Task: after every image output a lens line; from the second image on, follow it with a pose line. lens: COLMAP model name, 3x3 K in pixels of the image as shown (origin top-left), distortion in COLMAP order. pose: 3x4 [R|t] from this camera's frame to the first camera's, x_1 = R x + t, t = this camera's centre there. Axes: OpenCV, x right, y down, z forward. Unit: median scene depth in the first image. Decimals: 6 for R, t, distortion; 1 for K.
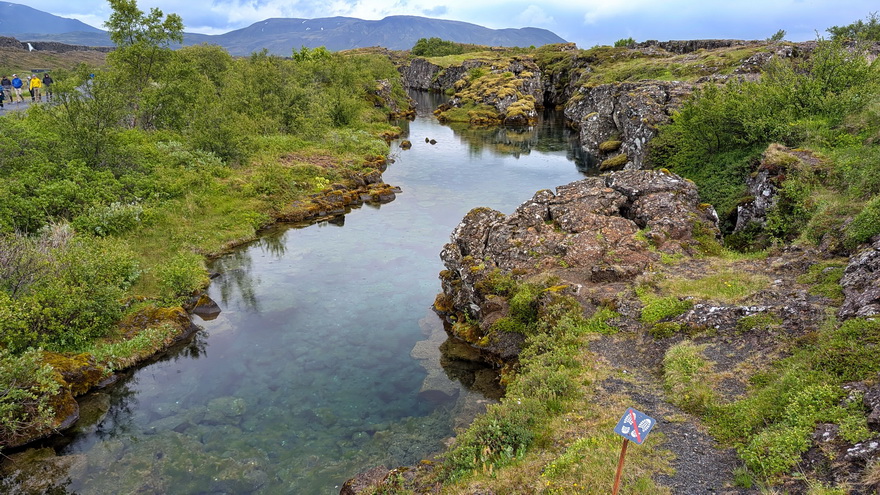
lens RADIAL K [[630.7, 0, 440.0], [0, 630.7, 247.5], [0, 0, 1]] dist [-0.000611, 0.003595]
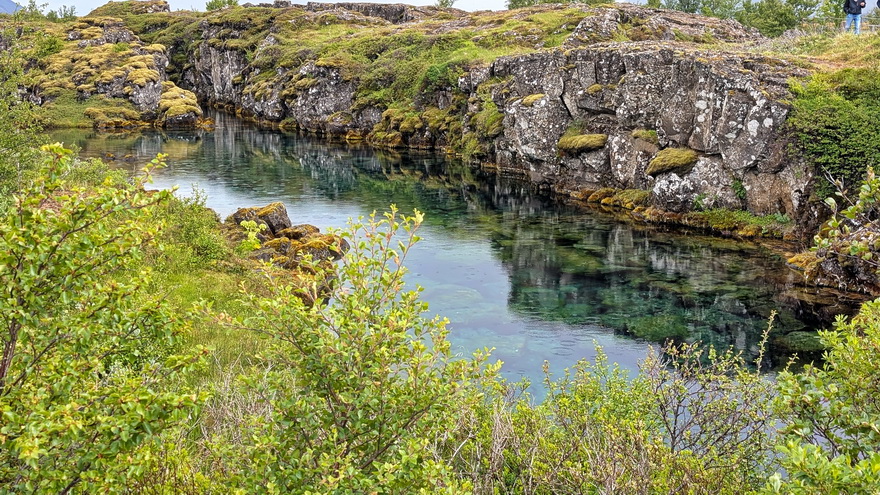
lens RADIAL K [[1000.1, 0, 463.2], [0, 1000.1, 244.5], [0, 0, 1]] dist [0.164635, -0.597334]
pose [[0.837003, -0.094122, 0.539042, -0.254718], [0.139219, 0.989309, -0.043431, -0.016612], [-0.529191, 0.111397, 0.841158, 0.119161]]
